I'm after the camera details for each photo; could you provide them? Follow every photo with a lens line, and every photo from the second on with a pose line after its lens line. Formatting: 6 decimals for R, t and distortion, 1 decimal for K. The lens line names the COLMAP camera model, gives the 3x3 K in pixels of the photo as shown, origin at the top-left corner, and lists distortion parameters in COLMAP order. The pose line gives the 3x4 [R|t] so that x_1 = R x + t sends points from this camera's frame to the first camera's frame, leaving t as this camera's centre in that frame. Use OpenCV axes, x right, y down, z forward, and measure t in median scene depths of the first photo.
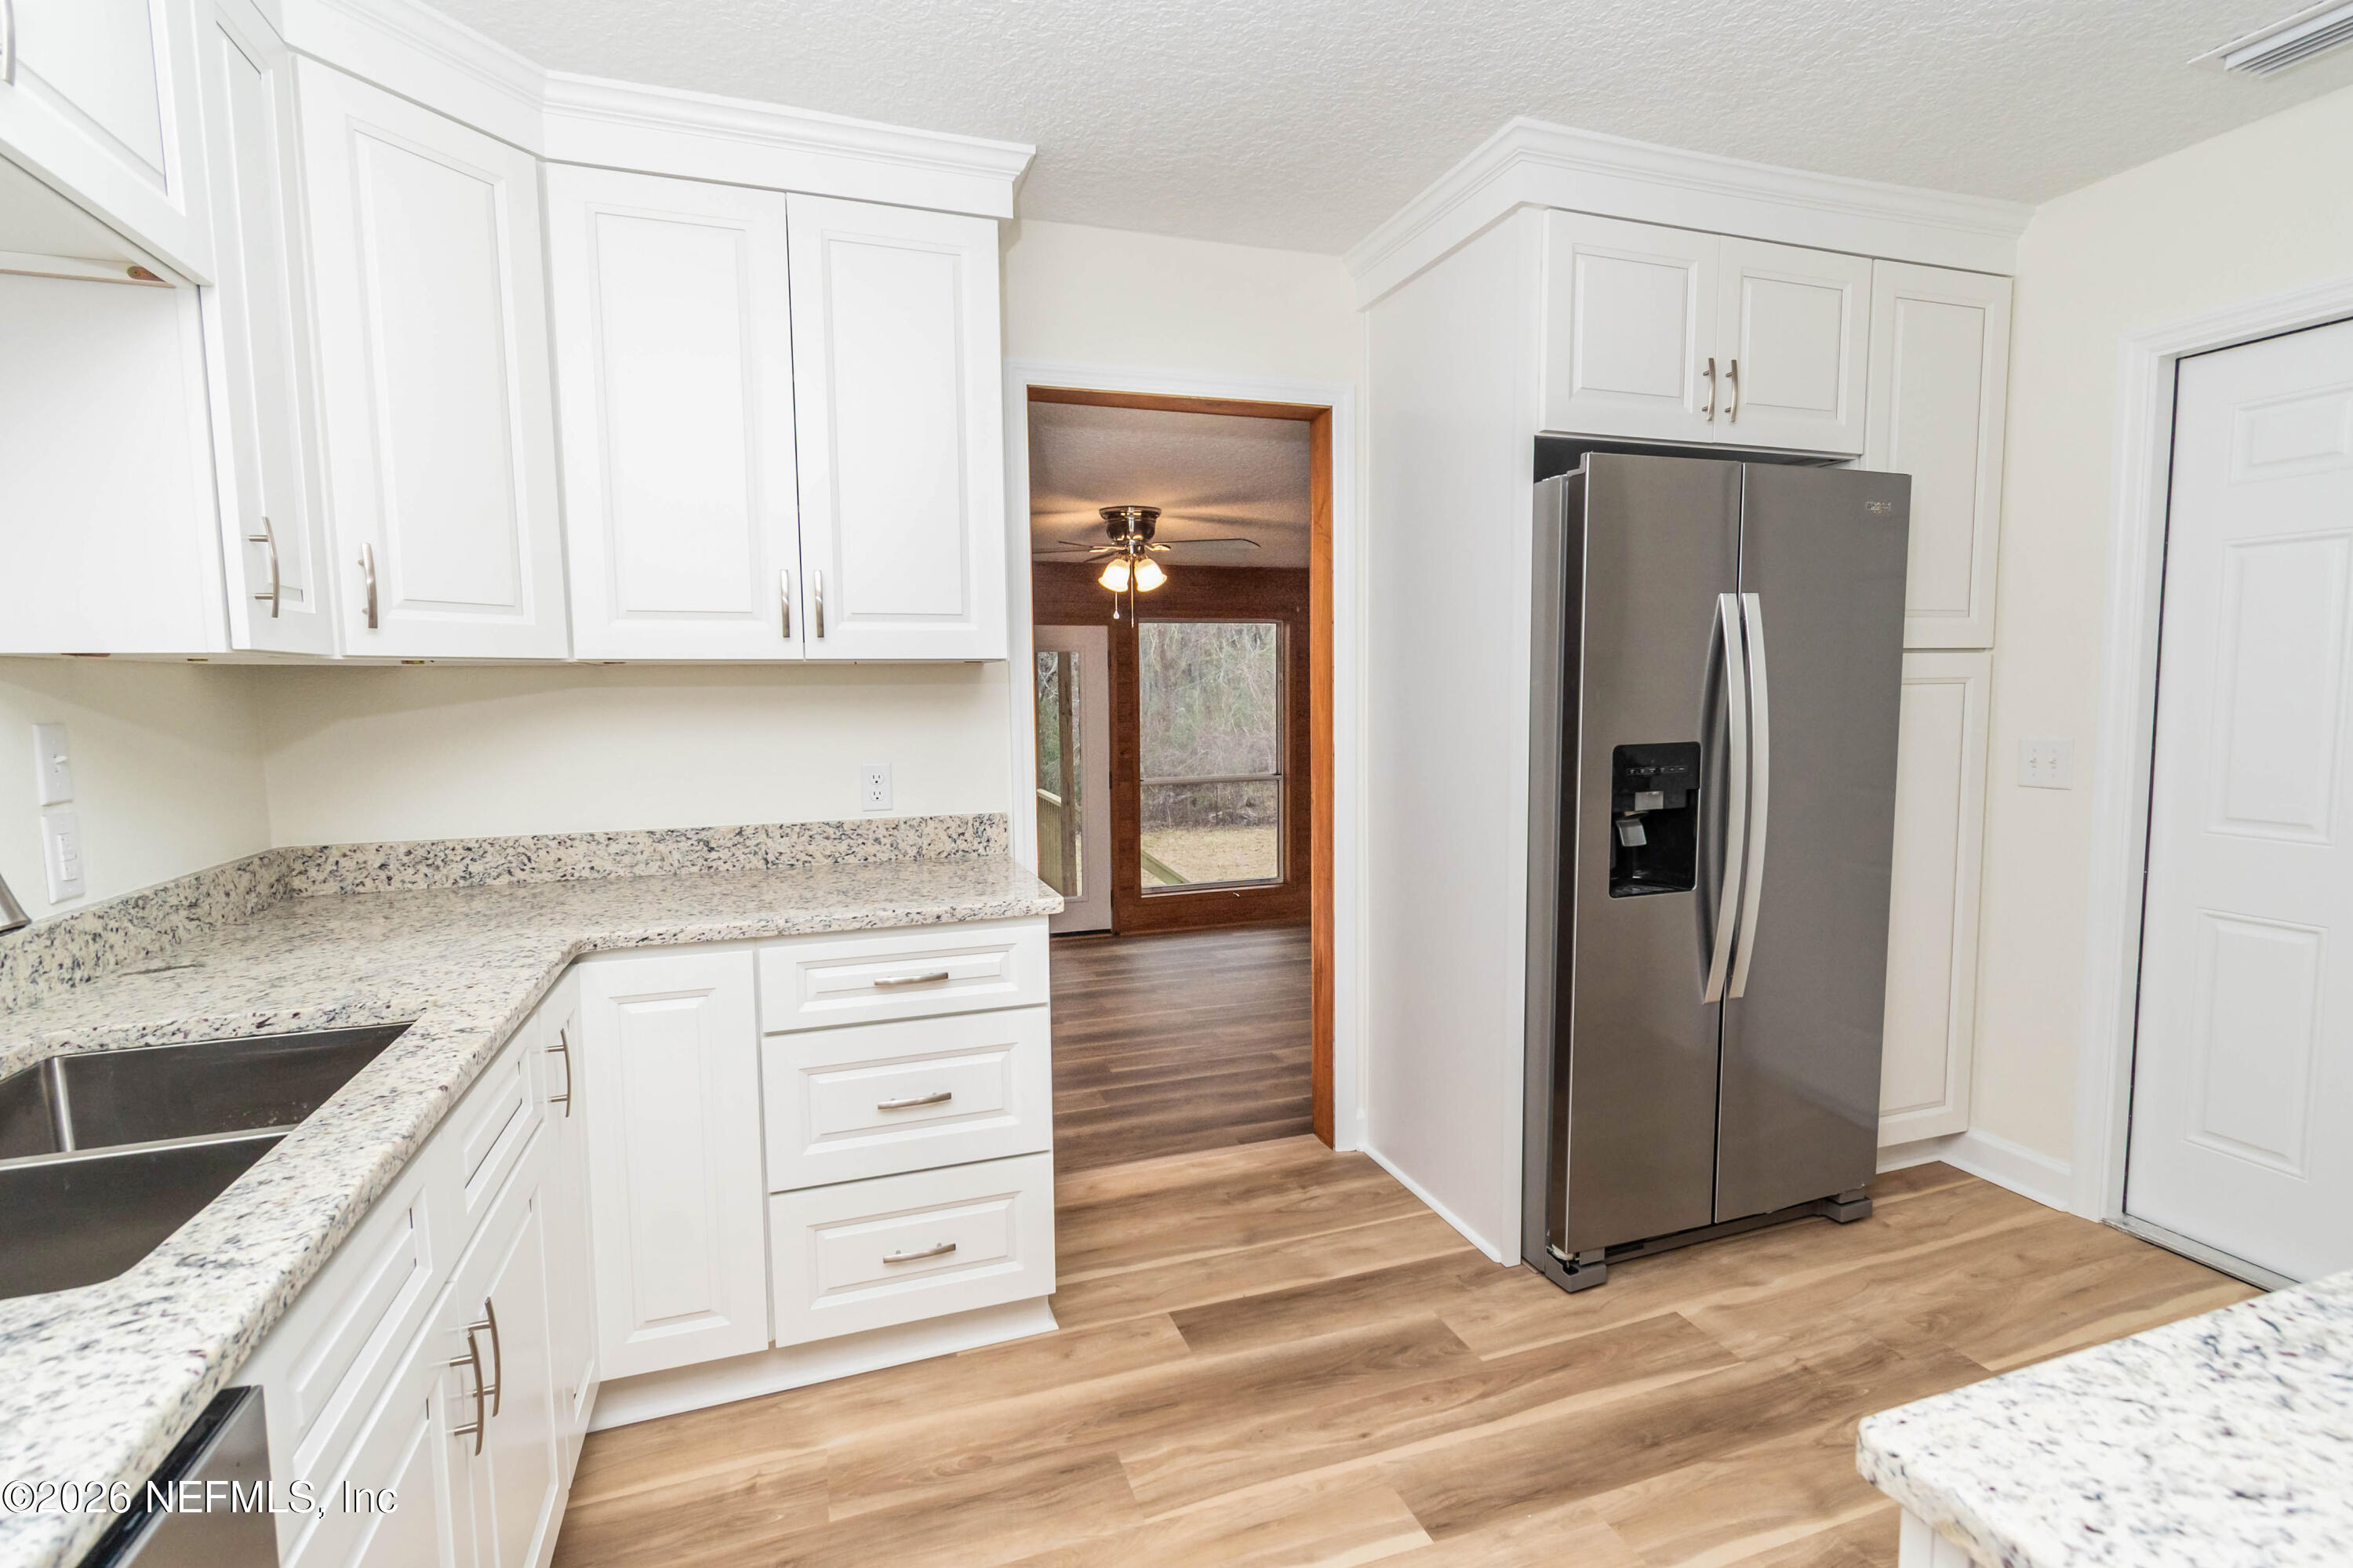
lens RADIAL K [[1097.6, 0, 1185.8], [0, 1097.6, 782.2], [0, 0, 1]] dist [0.005282, -0.002056]
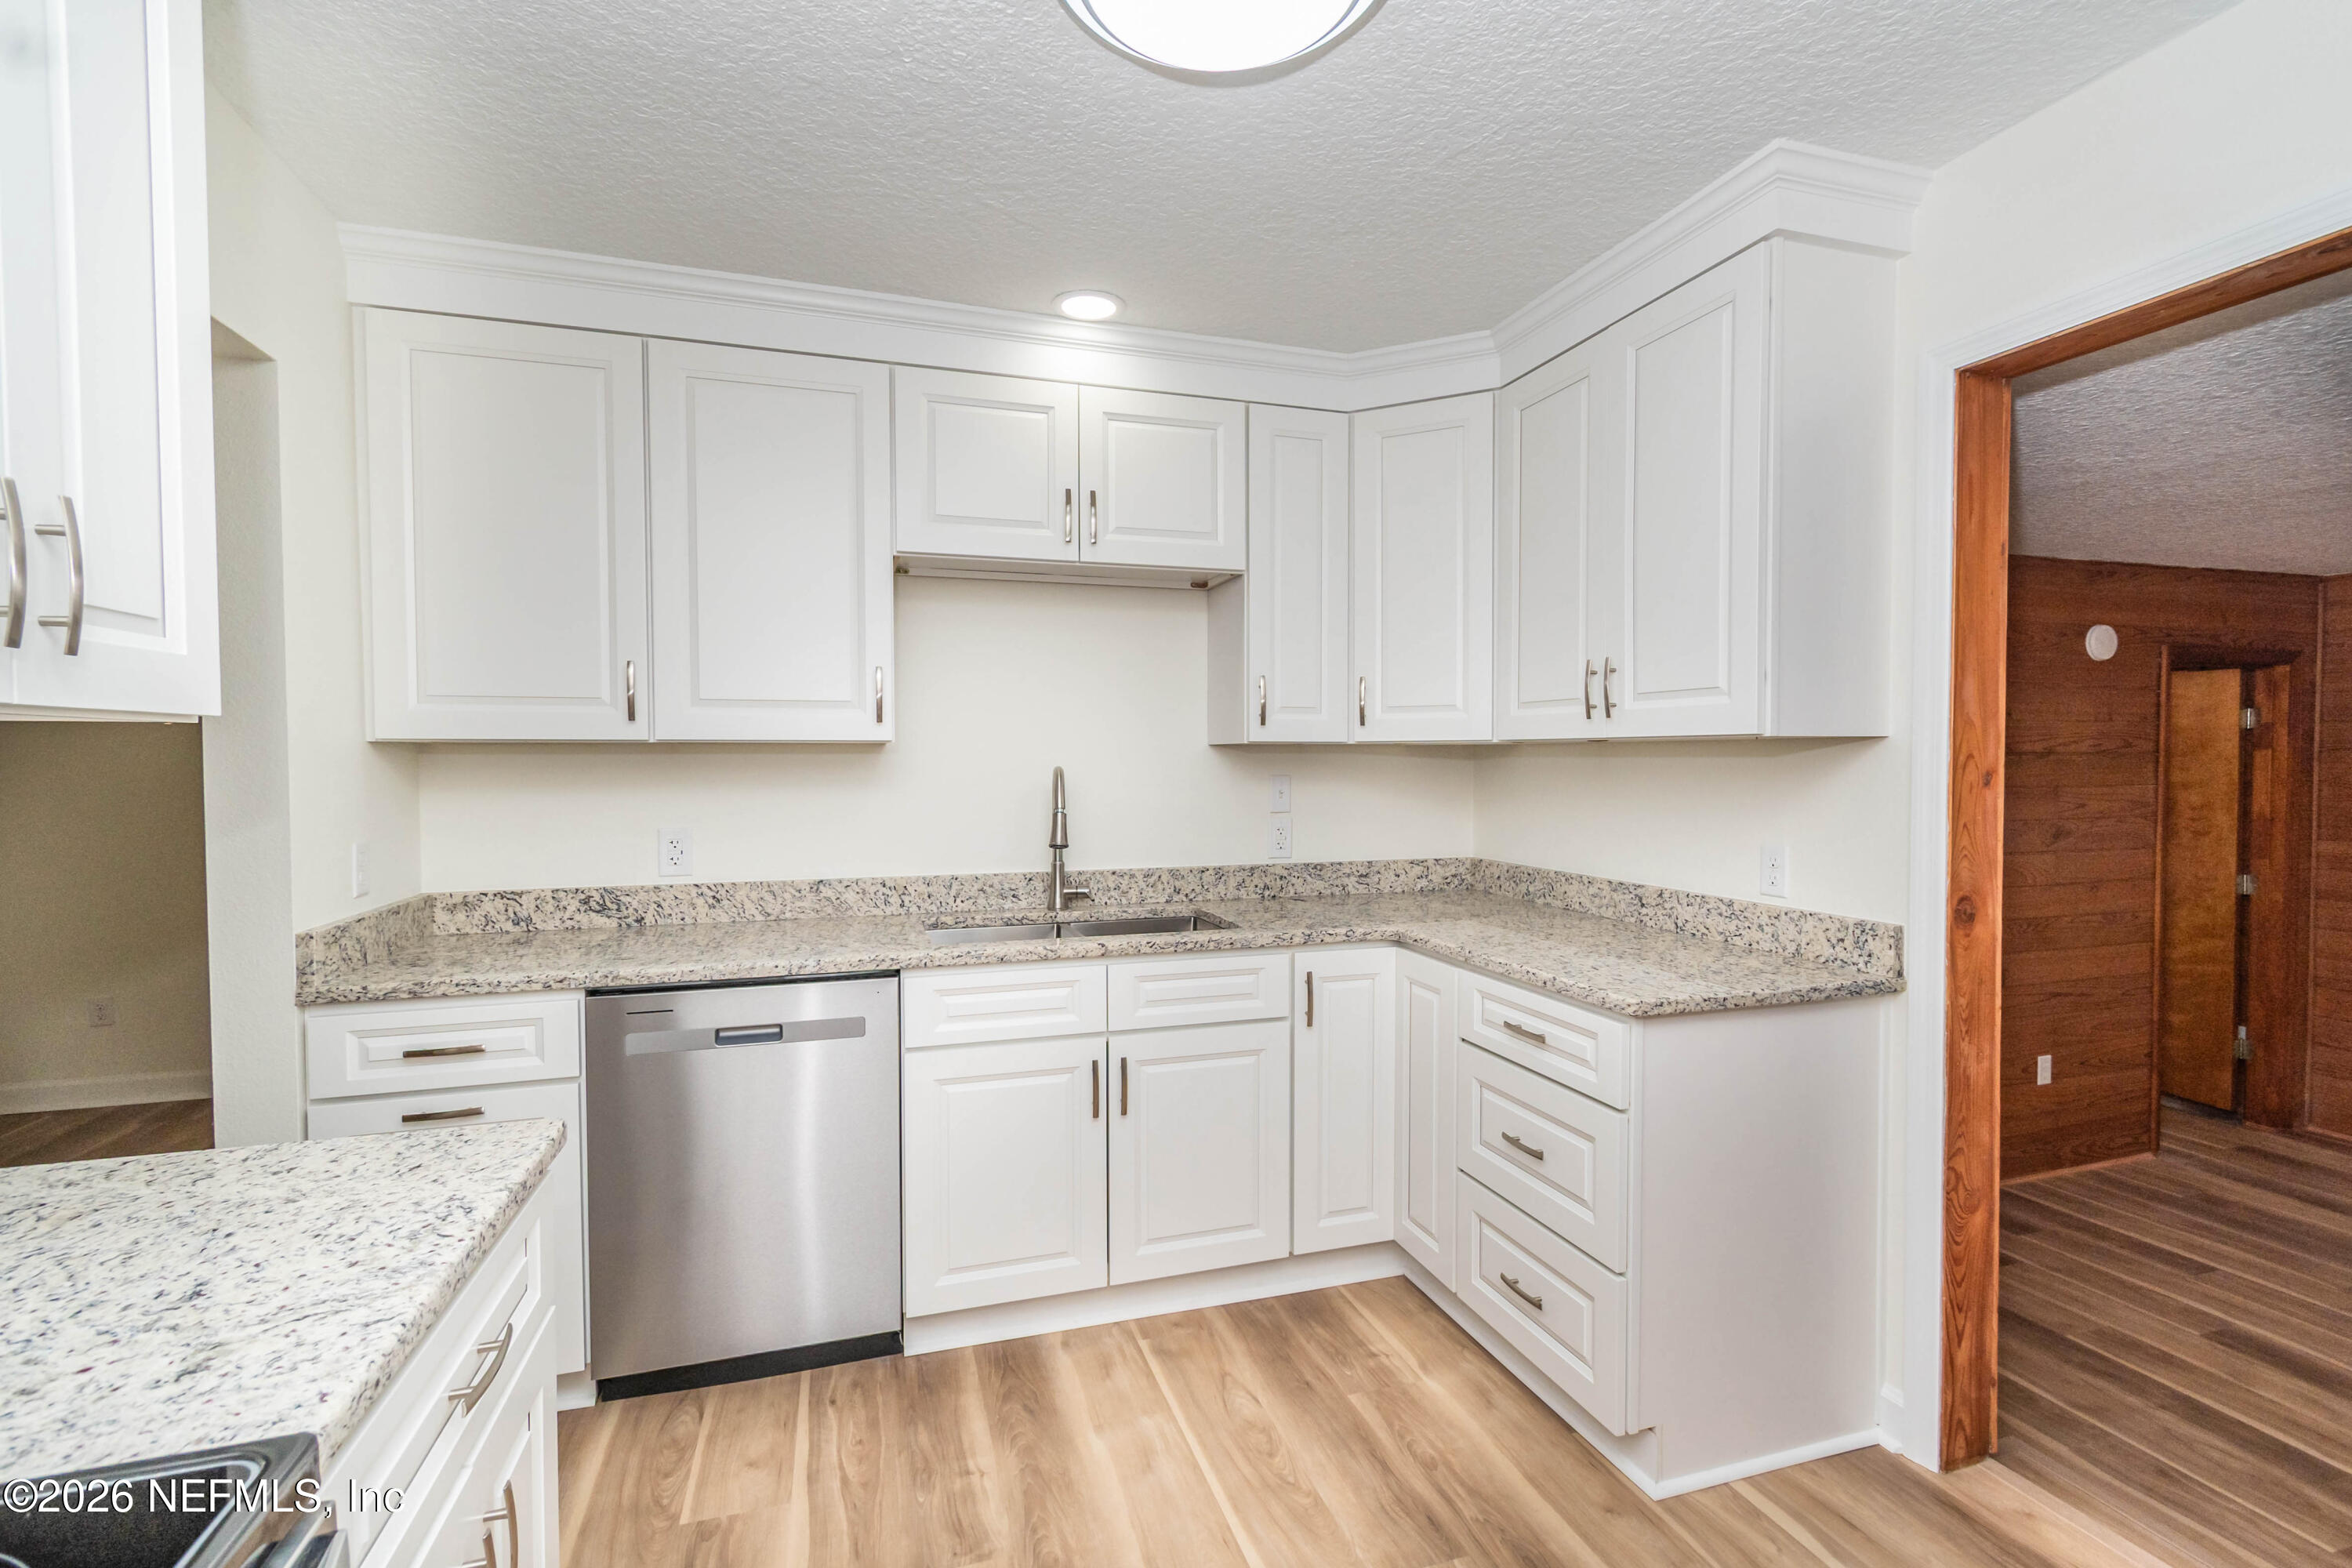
lens RADIAL K [[1060.0, 0, 1186.7], [0, 1060.0, 783.6], [0, 0, 1]] dist [0.001297, 0.000330]
pose [[-0.029063, 0.035982, -0.998930, 0.774816], [-0.086257, 0.995534, 0.038370, -0.075117], [0.995849, 0.087280, -0.025830, 0.651791]]
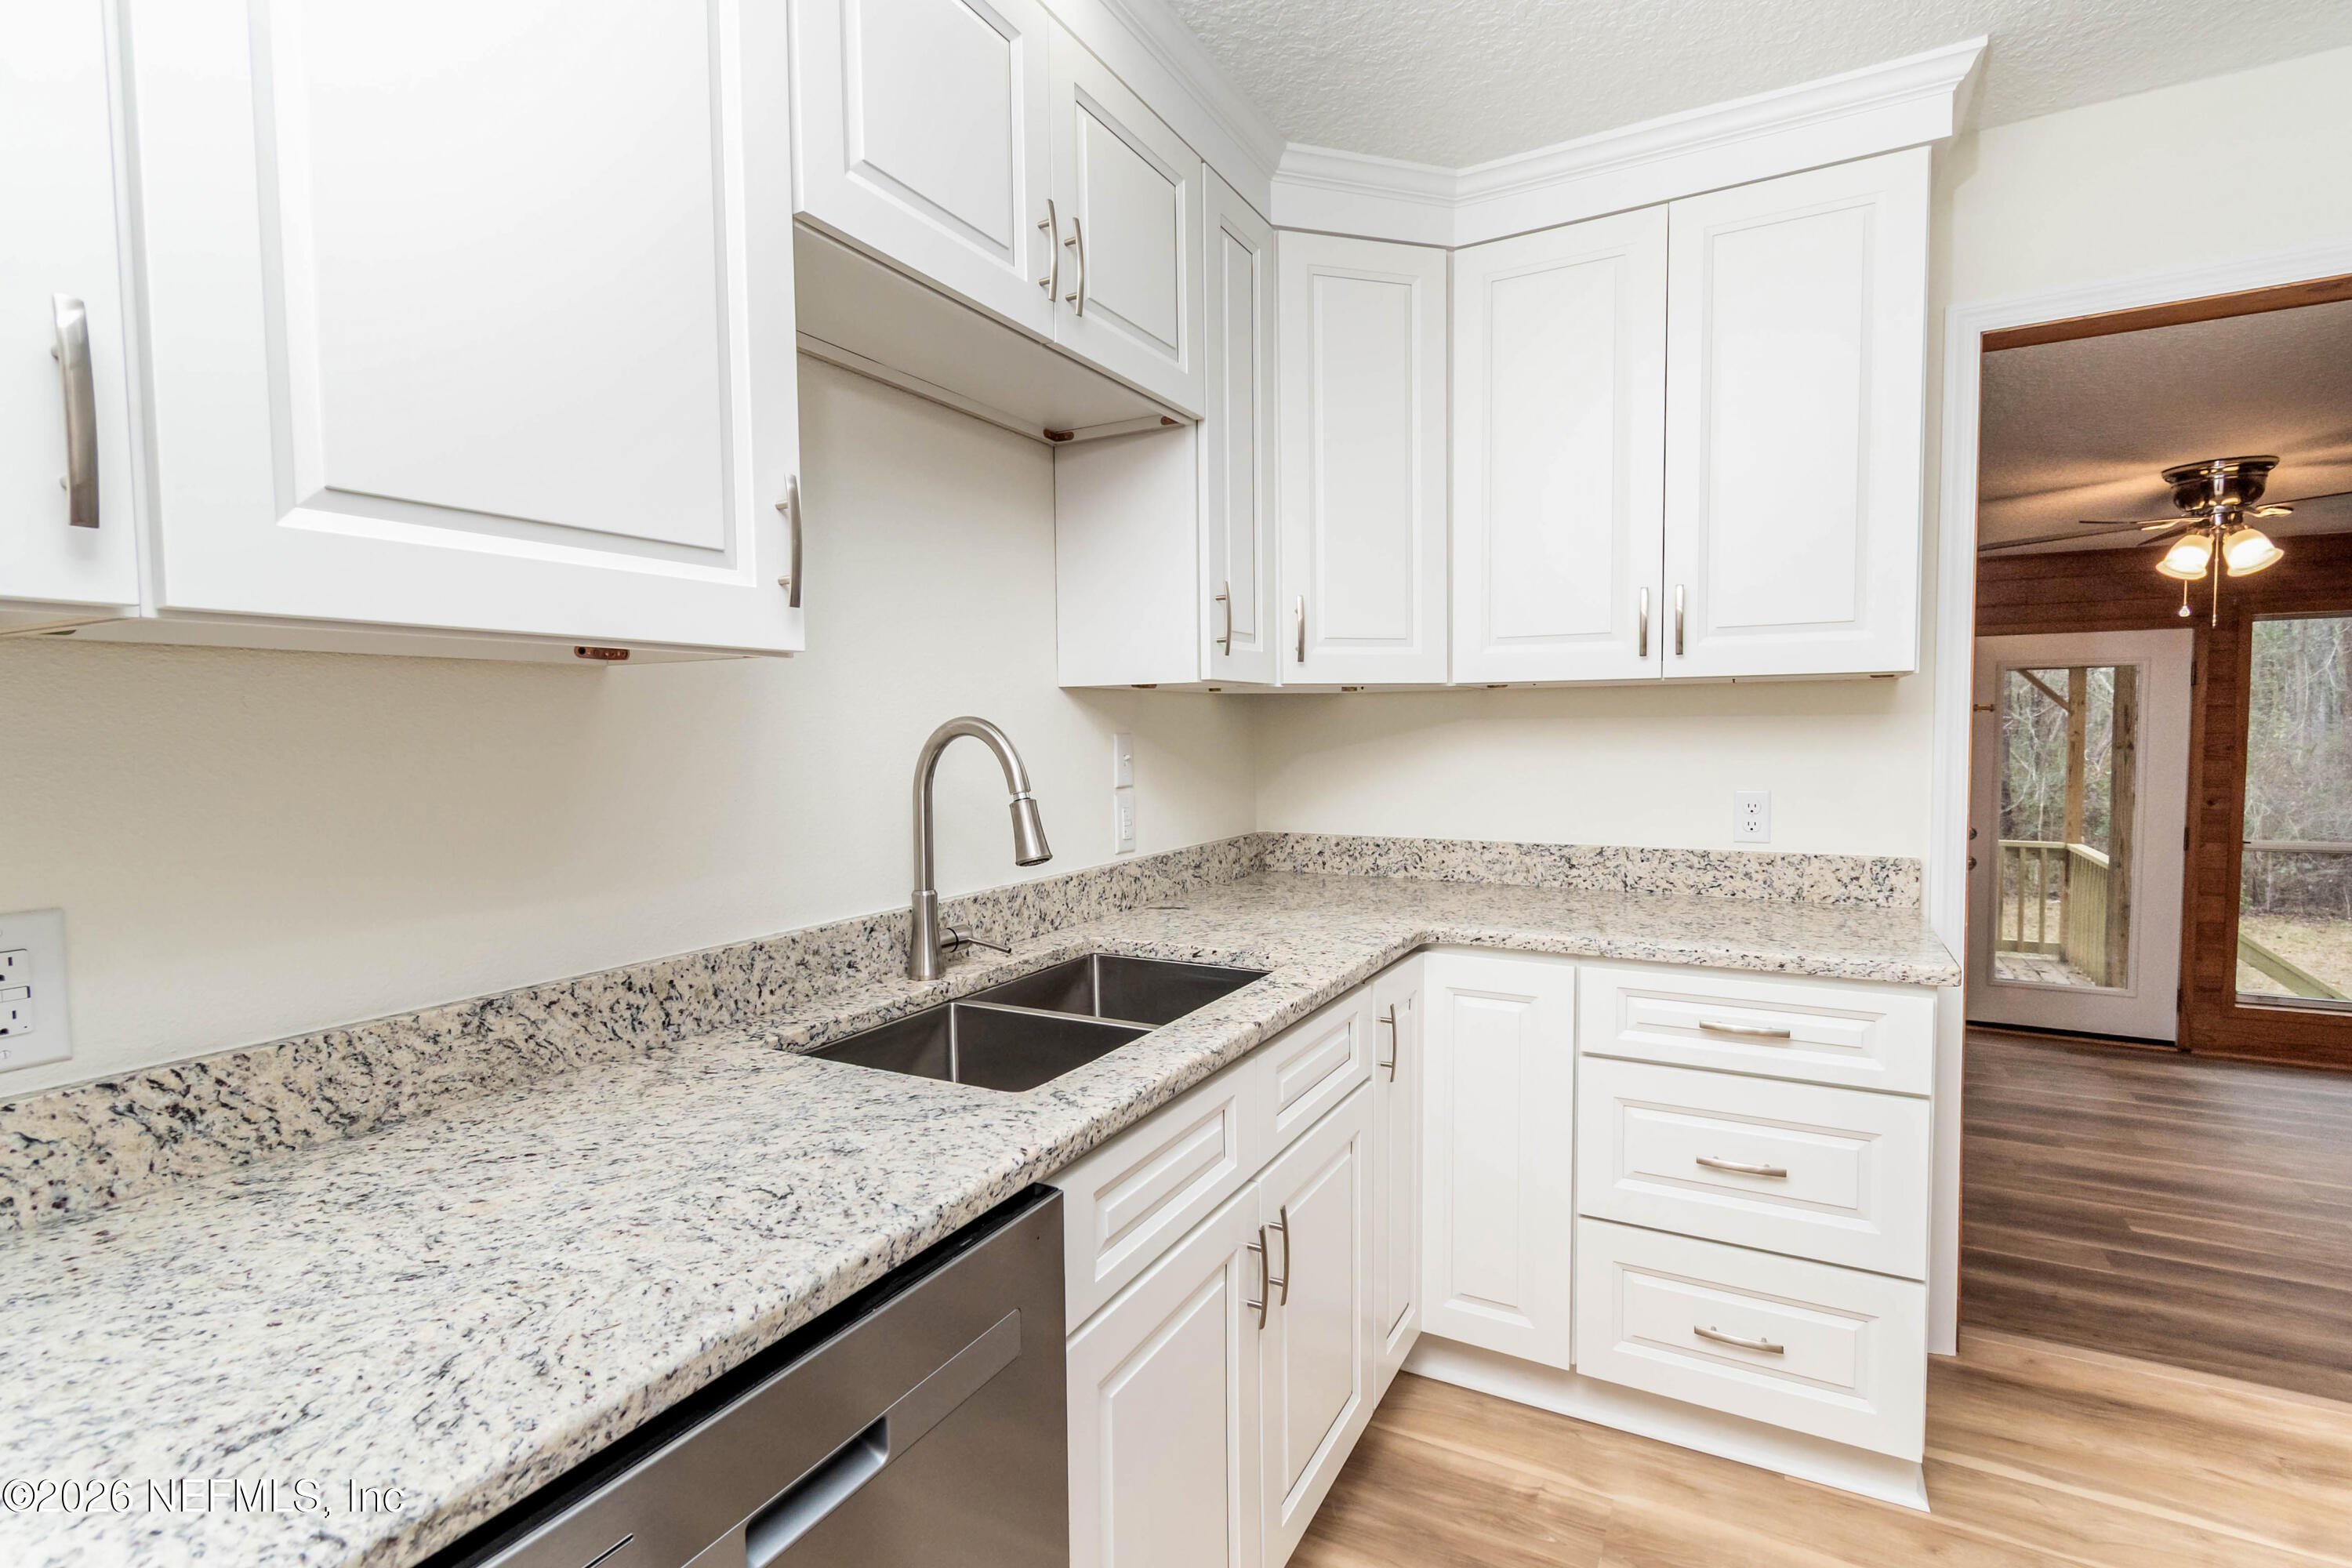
lens RADIAL K [[1095.3, 0, 1188.9], [0, 1095.3, 782.0], [0, 0, 1]] dist [0.001845, -0.000141]
pose [[0.667948, 0.040905, -0.743083, 0.100680], [-0.061342, 0.998117, -0.000196, 0.005405], [0.741676, 0.045713, 0.669199, 0.054959]]
